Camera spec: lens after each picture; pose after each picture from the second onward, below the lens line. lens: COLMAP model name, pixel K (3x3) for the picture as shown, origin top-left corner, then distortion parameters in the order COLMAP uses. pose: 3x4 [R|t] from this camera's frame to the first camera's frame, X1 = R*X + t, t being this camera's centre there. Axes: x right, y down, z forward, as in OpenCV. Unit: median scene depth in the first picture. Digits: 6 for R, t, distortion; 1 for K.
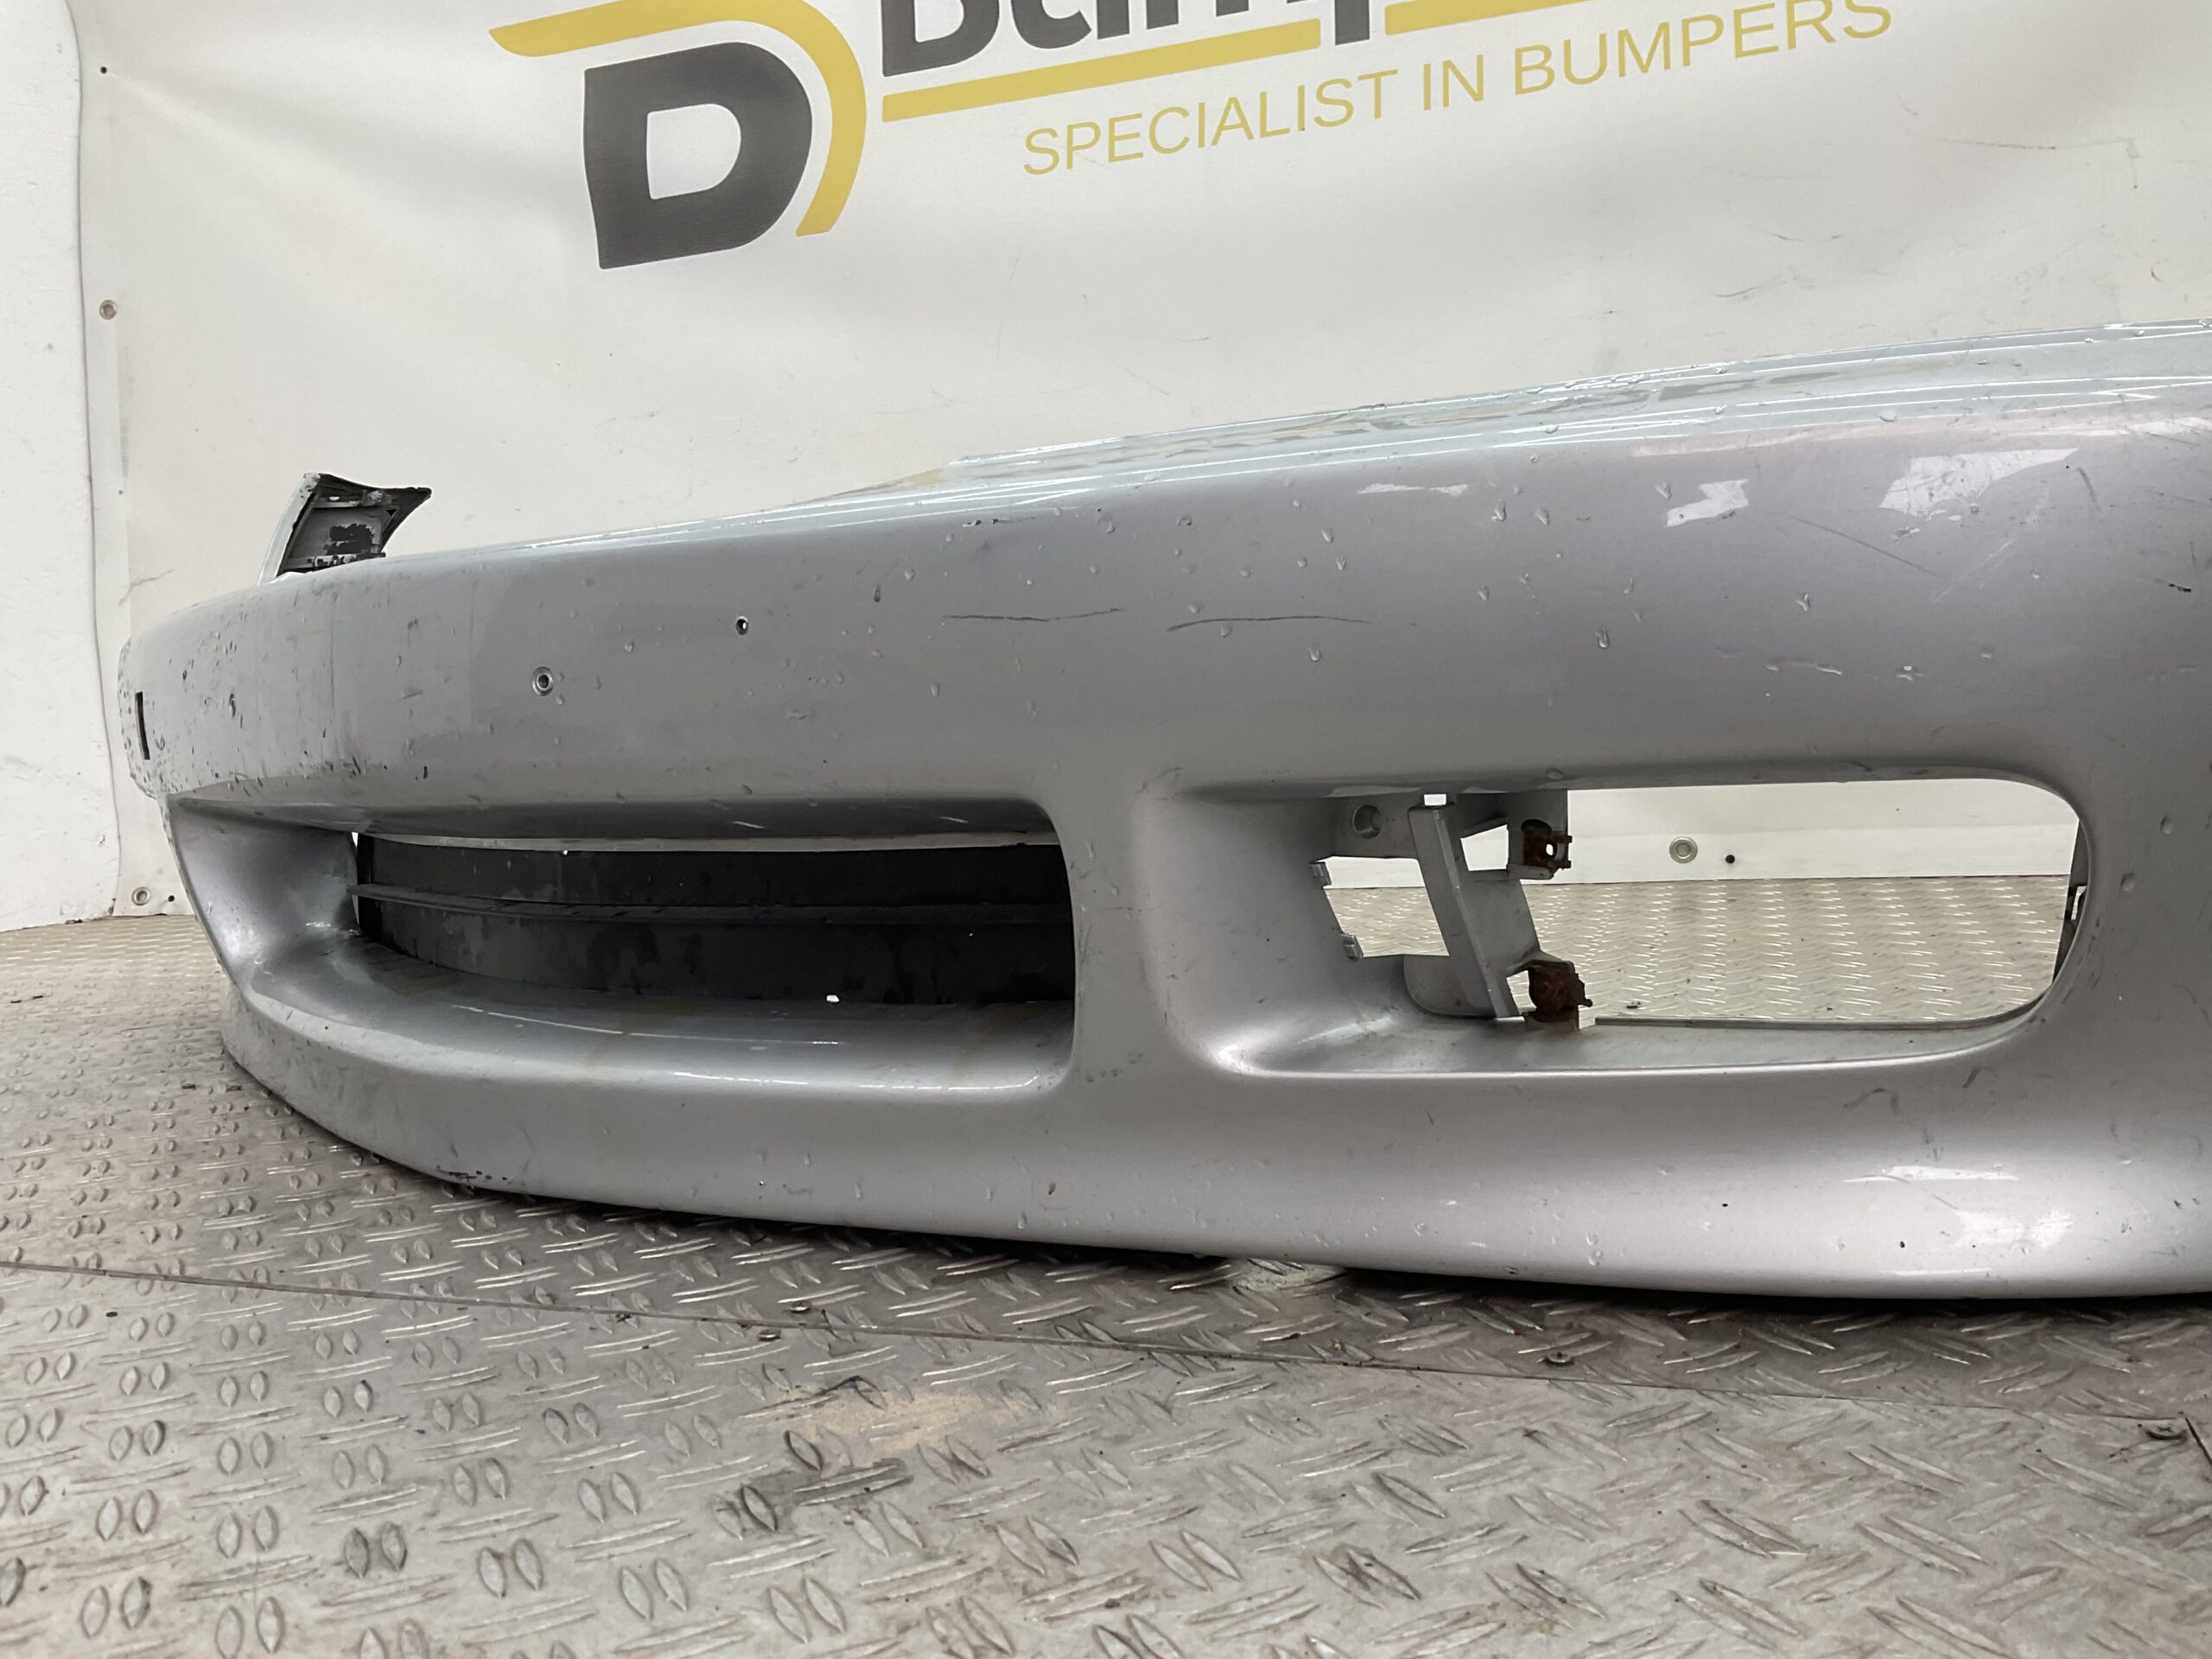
lens RADIAL K [[1824.1, 0, 1097.9], [0, 1824.1, 830.4], [0, 0, 1]] dist [0.068786, -0.125564]
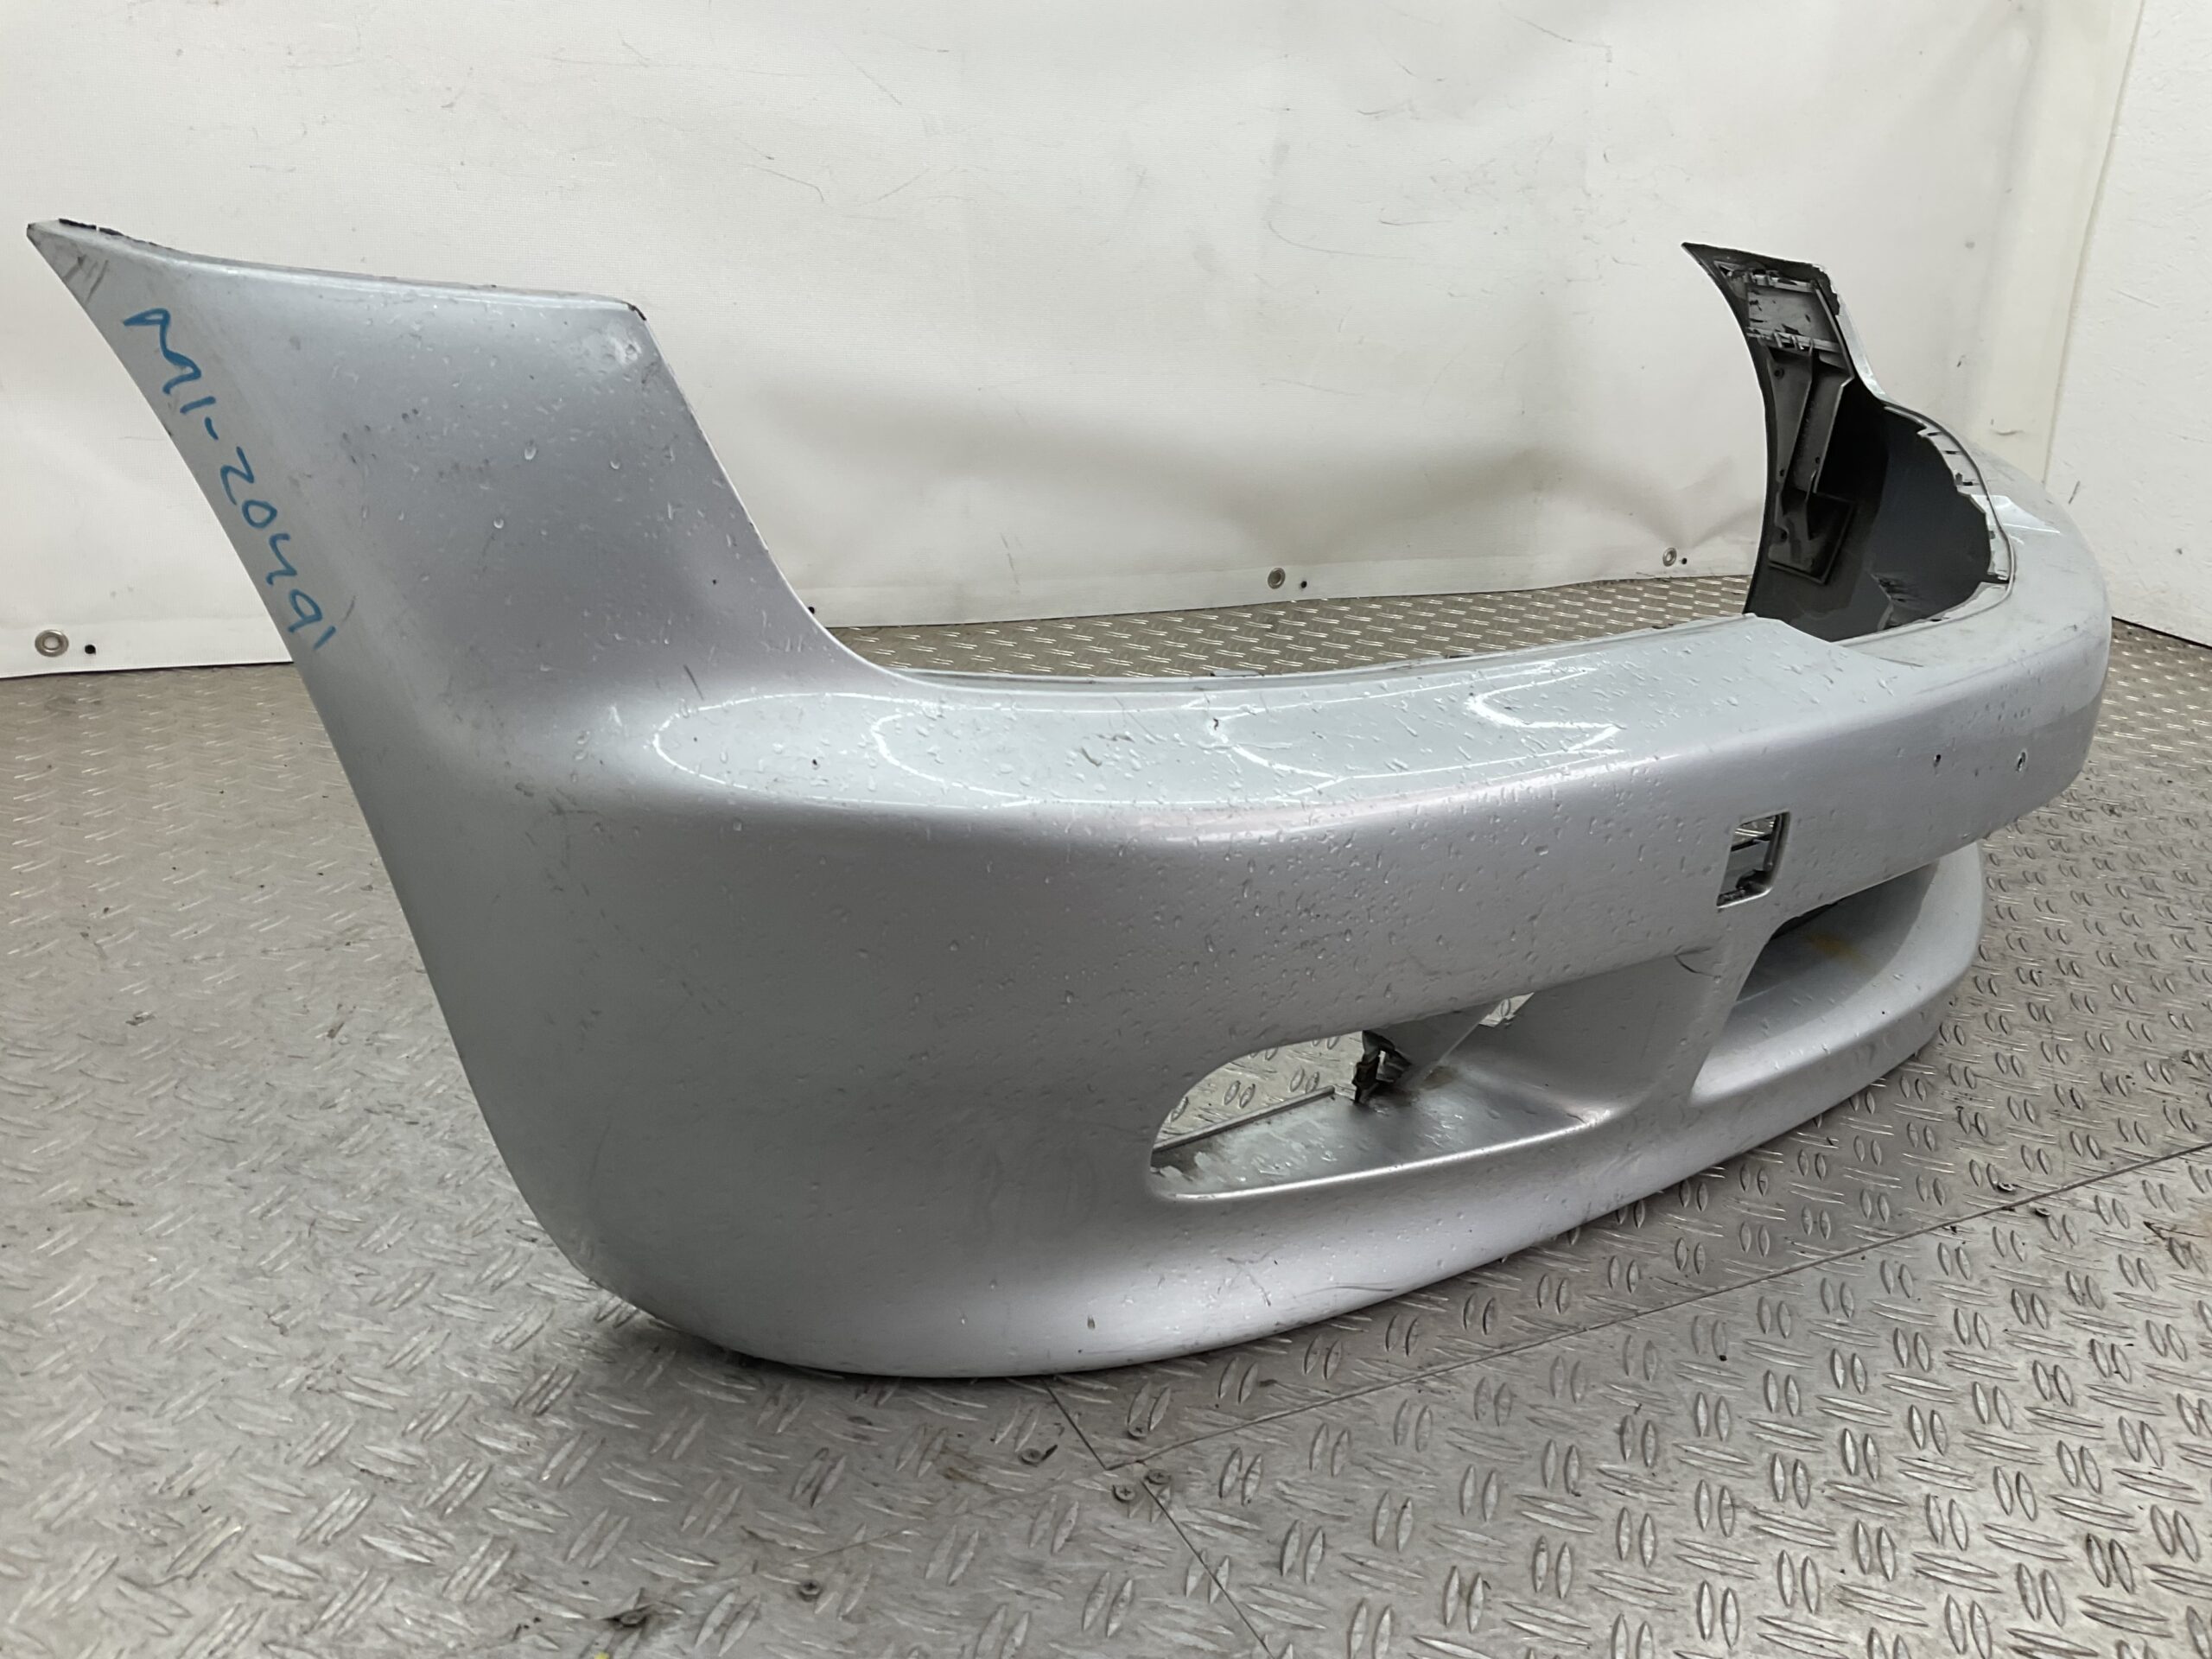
lens RADIAL K [[1824.1, 0, 1096.3], [0, 1824.1, 832.9], [0, 0, 1]] dist [0.068786, -0.125564]
pose [[0.678589, -0.163097, 0.716182, -1.435255], [-0.058711, 0.959872, 0.274223, -0.329659], [-0.732168, -0.228133, 0.641783, 0.536922]]
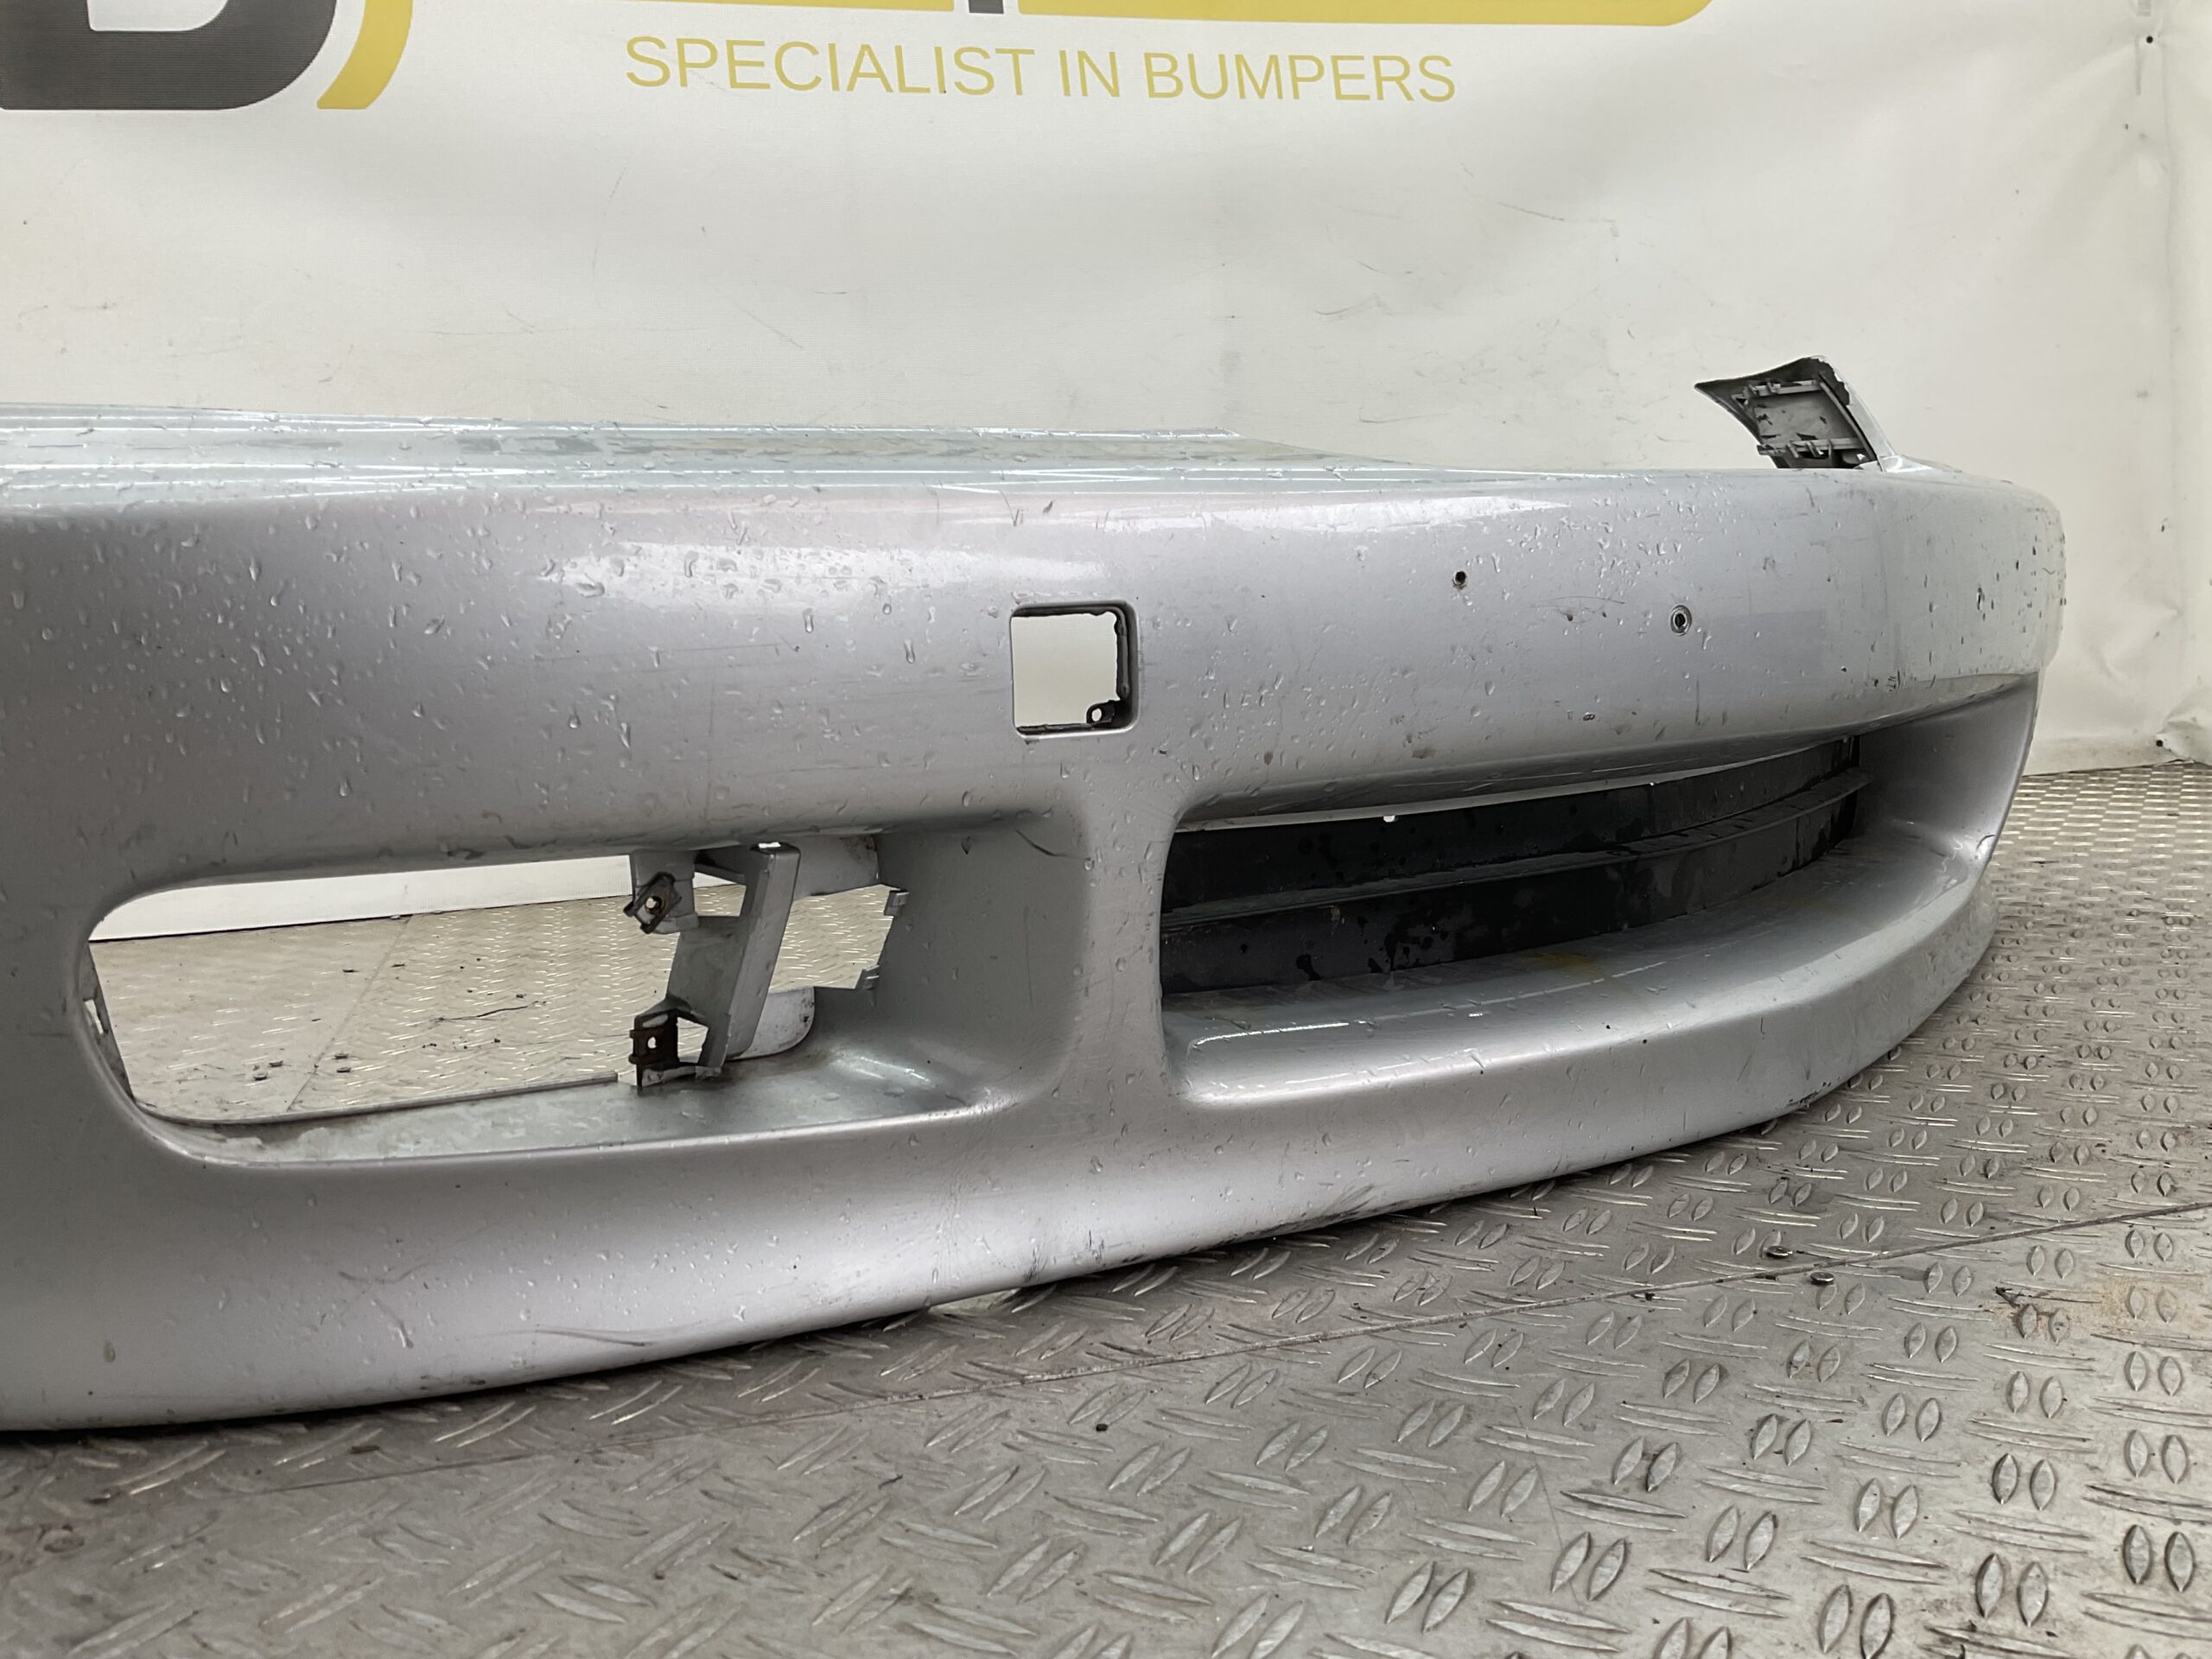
lens RADIAL K [[1824.1, 0, 1097.3], [0, 1824.1, 839.7], [0, 0, 1]] dist [0.068786, -0.125564]
pose [[0.828019, -0.049077, 0.558548, -0.847672], [0.045286, 0.998761, 0.020621, 0.000082], [-0.558868, 0.008220, 0.829216, 0.317818]]
